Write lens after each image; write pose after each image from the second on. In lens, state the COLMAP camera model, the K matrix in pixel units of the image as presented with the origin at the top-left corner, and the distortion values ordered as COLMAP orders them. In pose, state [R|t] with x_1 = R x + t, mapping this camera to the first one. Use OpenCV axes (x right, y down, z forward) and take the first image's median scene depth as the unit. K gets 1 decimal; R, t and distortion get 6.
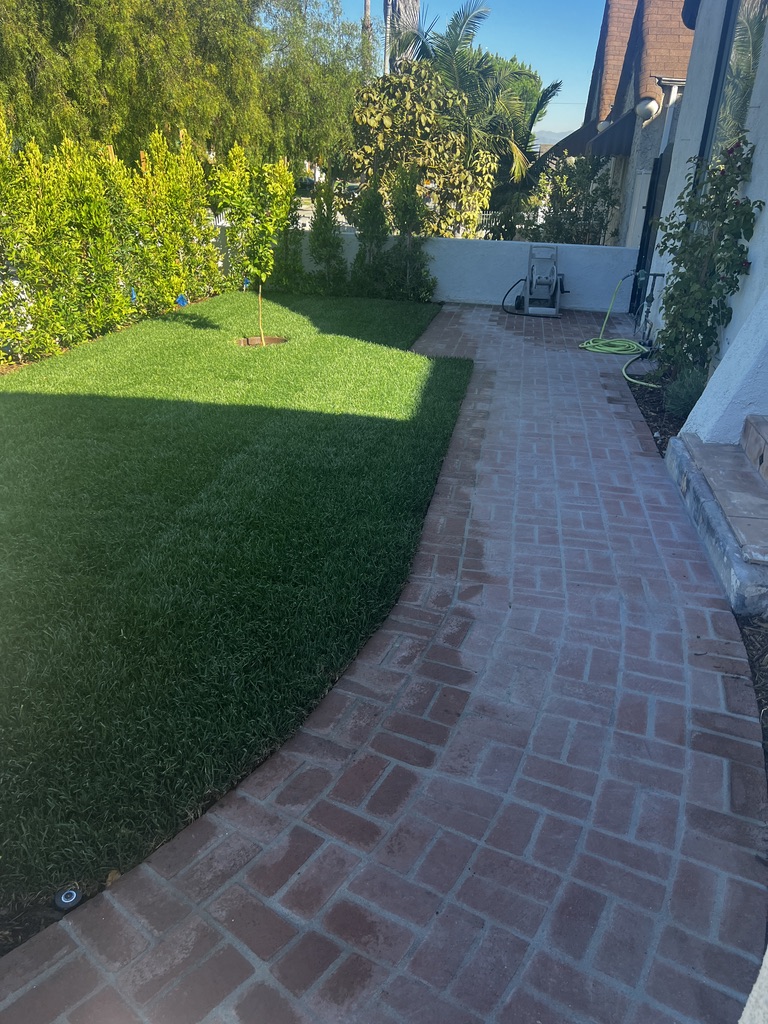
lens RADIAL K [[785.6, 0, 384.0], [0, 785.6, 512.0], [0, 0, 1]] dist [-0.005903, -0.001062]
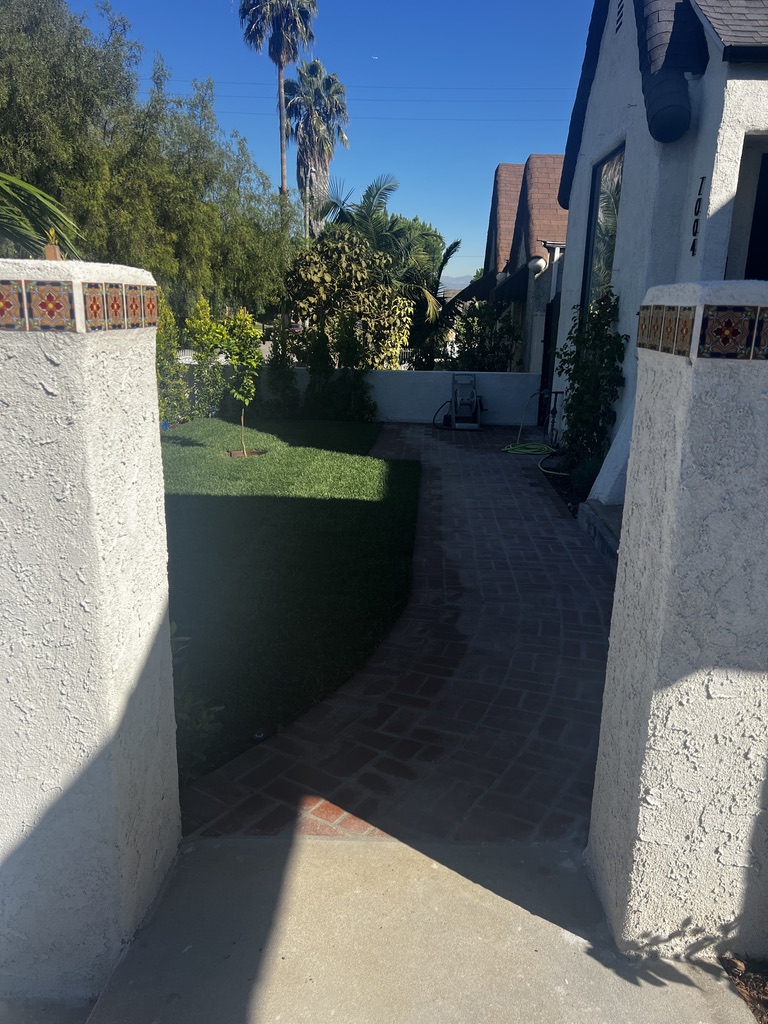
lens RADIAL K [[785.6, 0, 384.0], [0, 785.6, 512.0], [0, 0, 1]] dist [-0.005903, -0.001062]
pose [[0.993782, -0.043291, 0.102584, -0.050723], [0.059241, 0.985671, -0.157935, 0.052994], [-0.094277, 0.163030, 0.982106, -0.136130]]
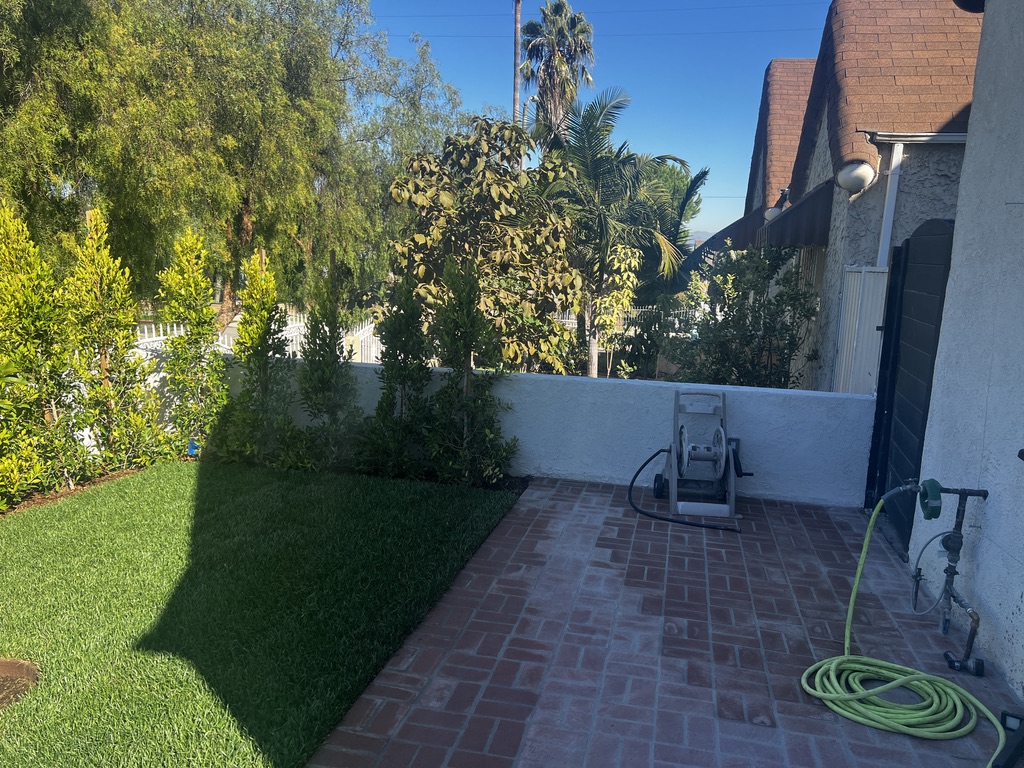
lens RADIAL K [[767.0, 0, 496.4], [0, 767.0, 382.4], [0, 0, 1]] dist [0.003495, -0.001641]
pose [[0.997312, 0.004642, -0.073131, 0.096487], [-0.023373, 0.966014, -0.257430, -0.197872], [0.069450, 0.258447, 0.963526, 0.450963]]
